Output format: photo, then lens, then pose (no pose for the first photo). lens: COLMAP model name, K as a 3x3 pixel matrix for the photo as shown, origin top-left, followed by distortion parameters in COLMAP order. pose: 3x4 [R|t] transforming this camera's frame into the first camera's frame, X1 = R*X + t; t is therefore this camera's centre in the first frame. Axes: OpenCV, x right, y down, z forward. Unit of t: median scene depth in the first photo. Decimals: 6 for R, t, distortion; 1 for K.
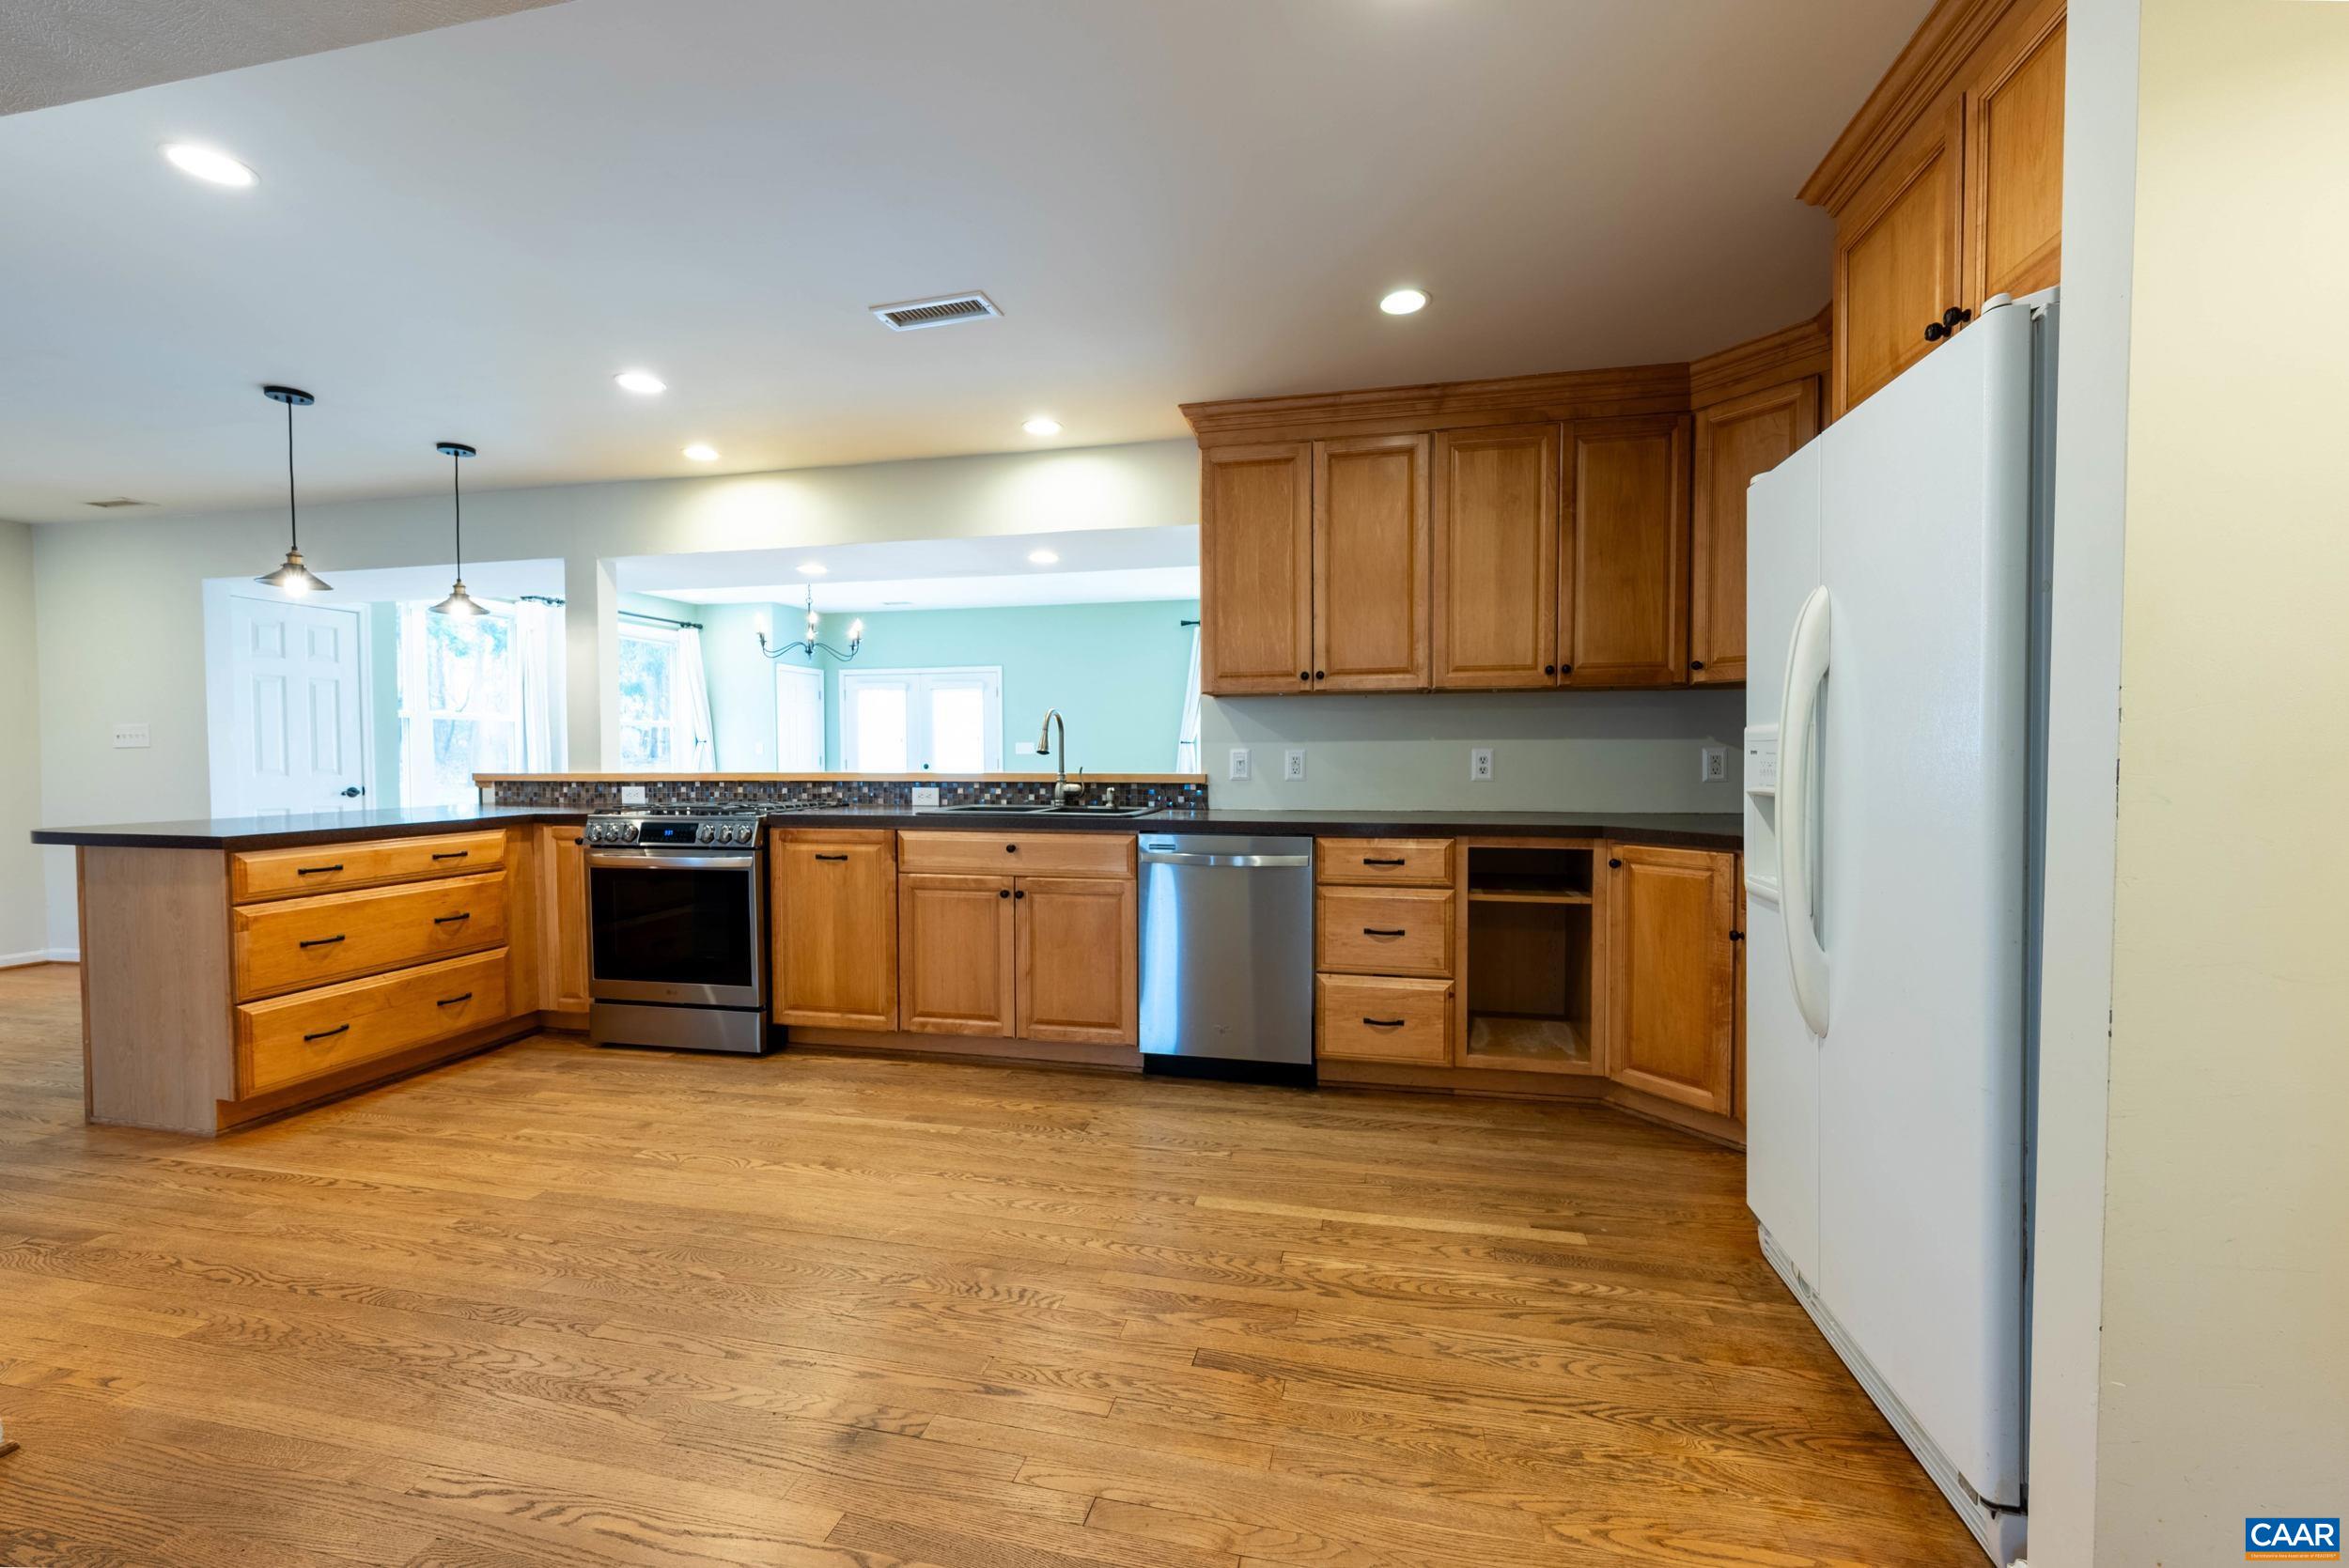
lens RADIAL K [[942.5, 0, 1175.2], [0, 942.5, 782.3], [0, 0, 1]] dist [0.000247, -0.000154]
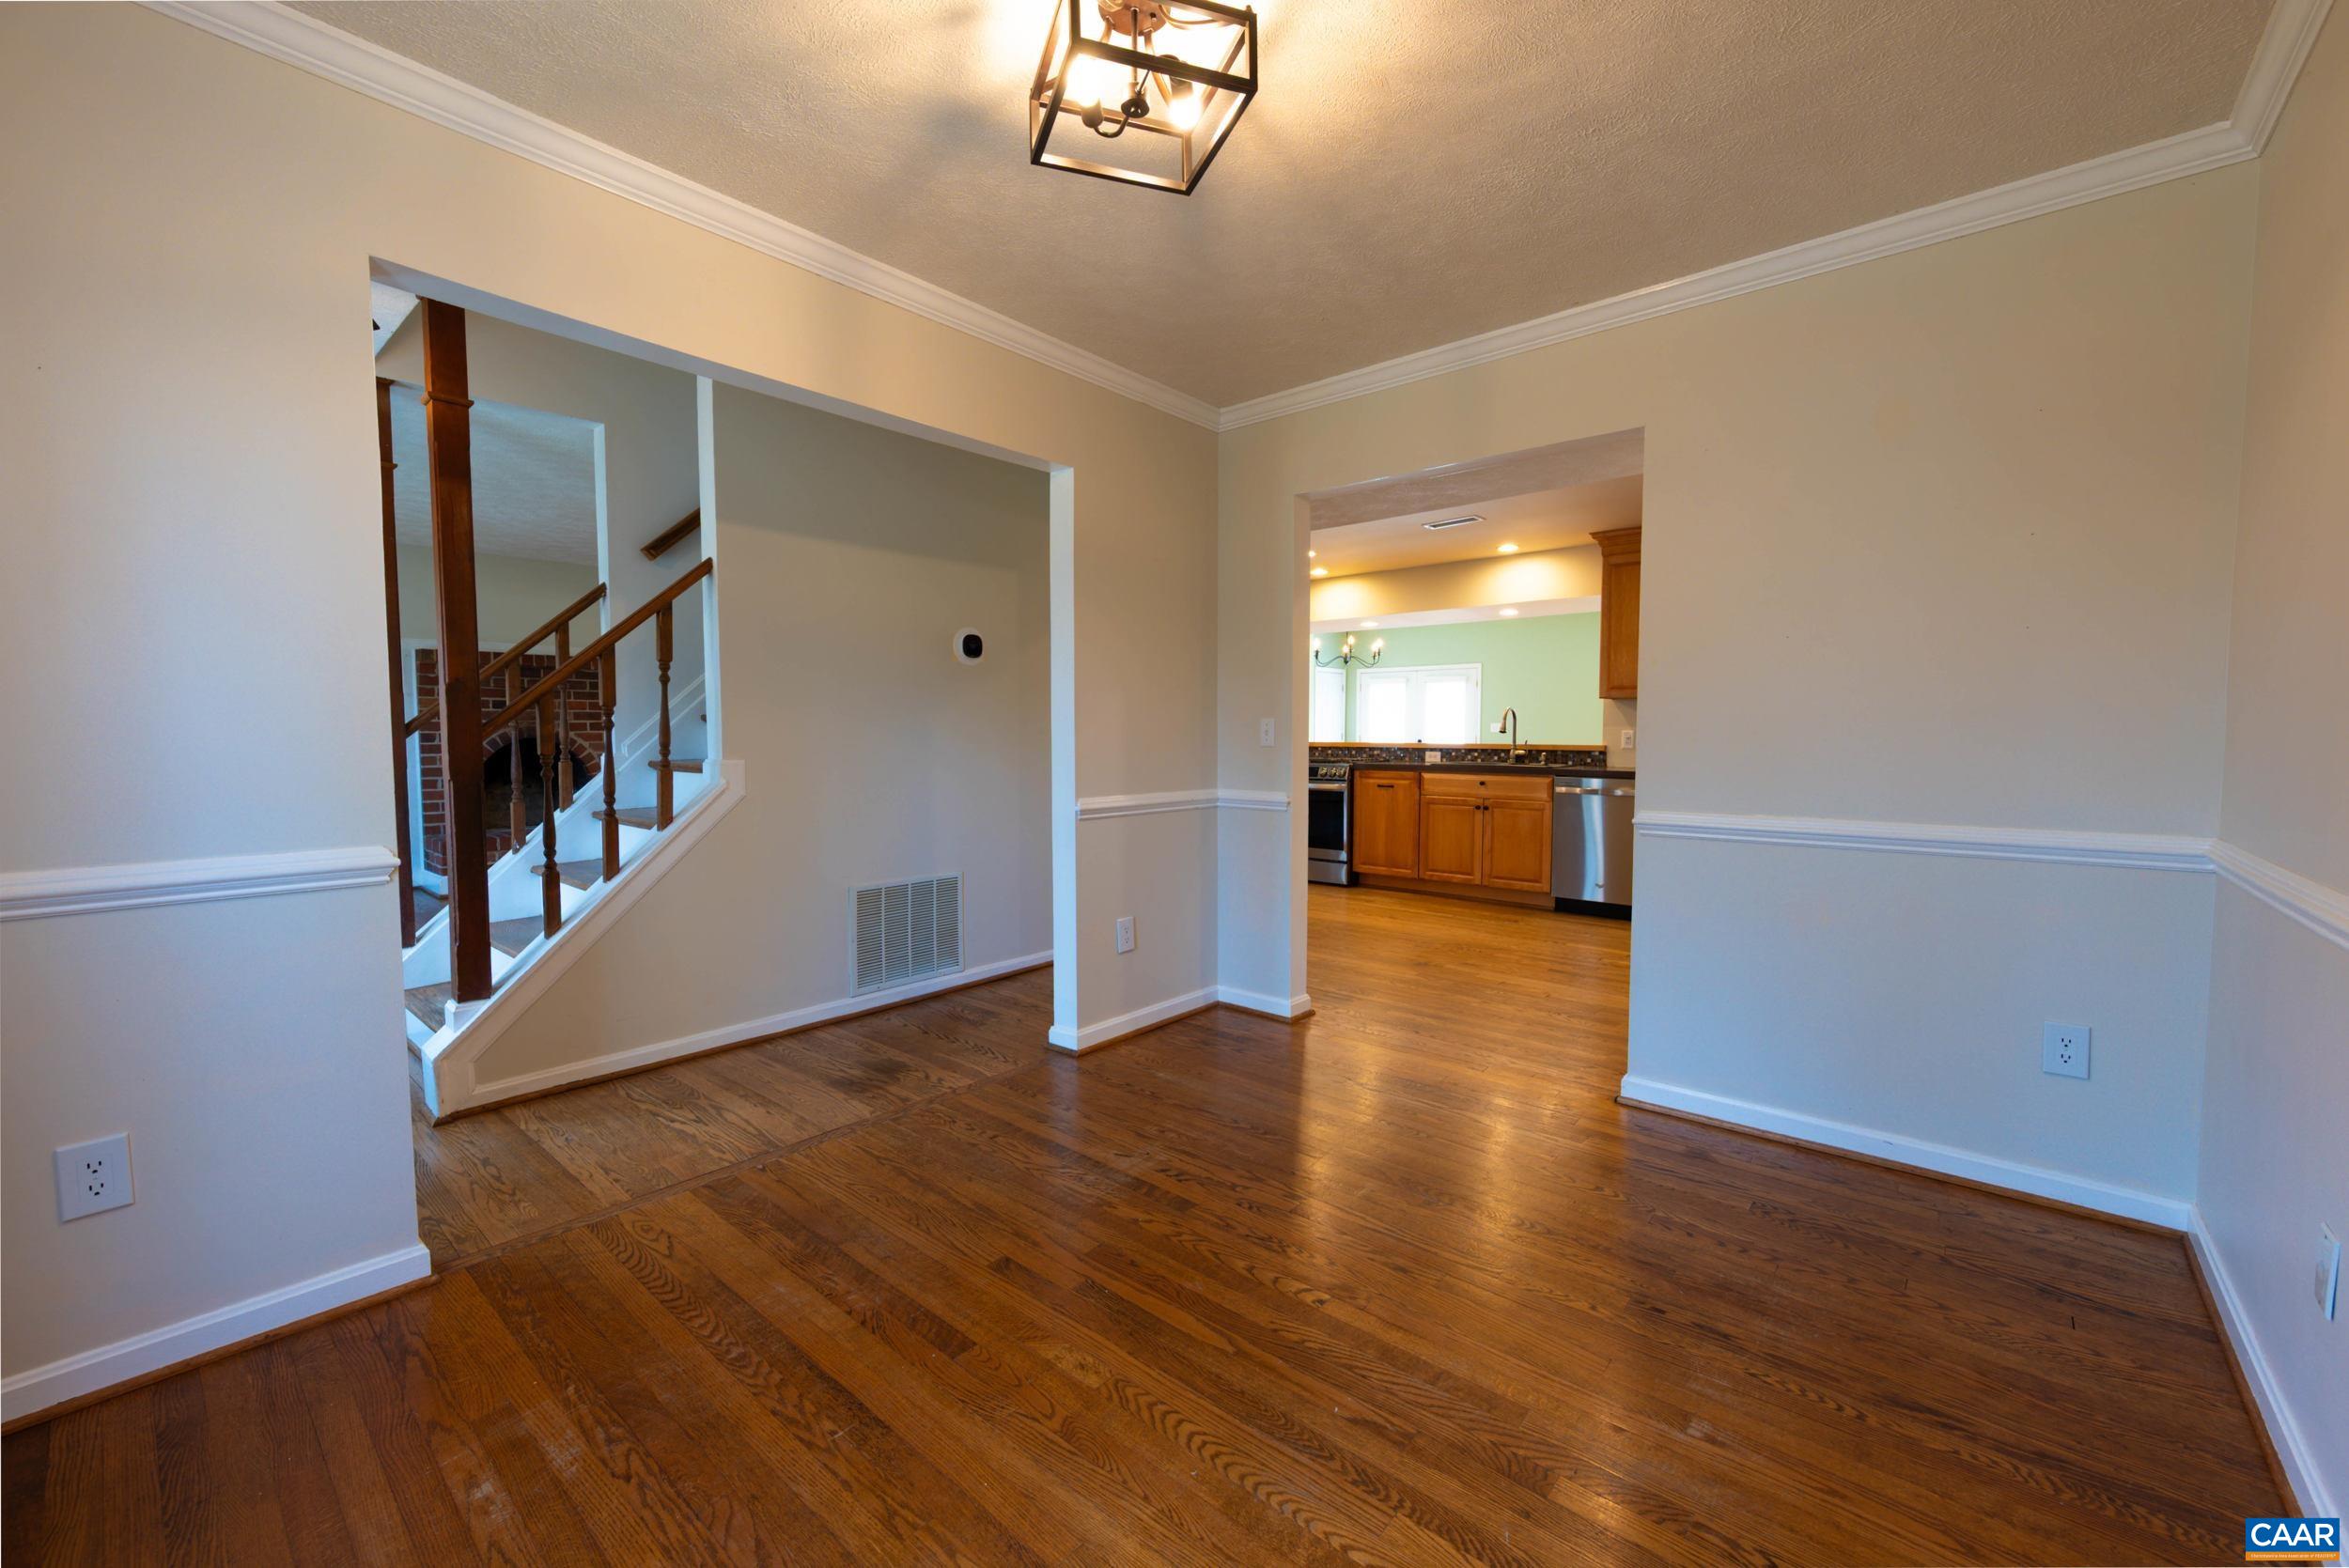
lens RADIAL K [[942.5, 0, 1178.0], [0, 942.5, 786.6], [0, 0, 1]] dist [0.000247, -0.000154]
pose [[0.881537, 0.032226, -0.471014, 0.164869], [-0.017869, 0.999230, 0.034923, 0.021431], [0.471777, -0.022369, 0.881434, -0.880094]]
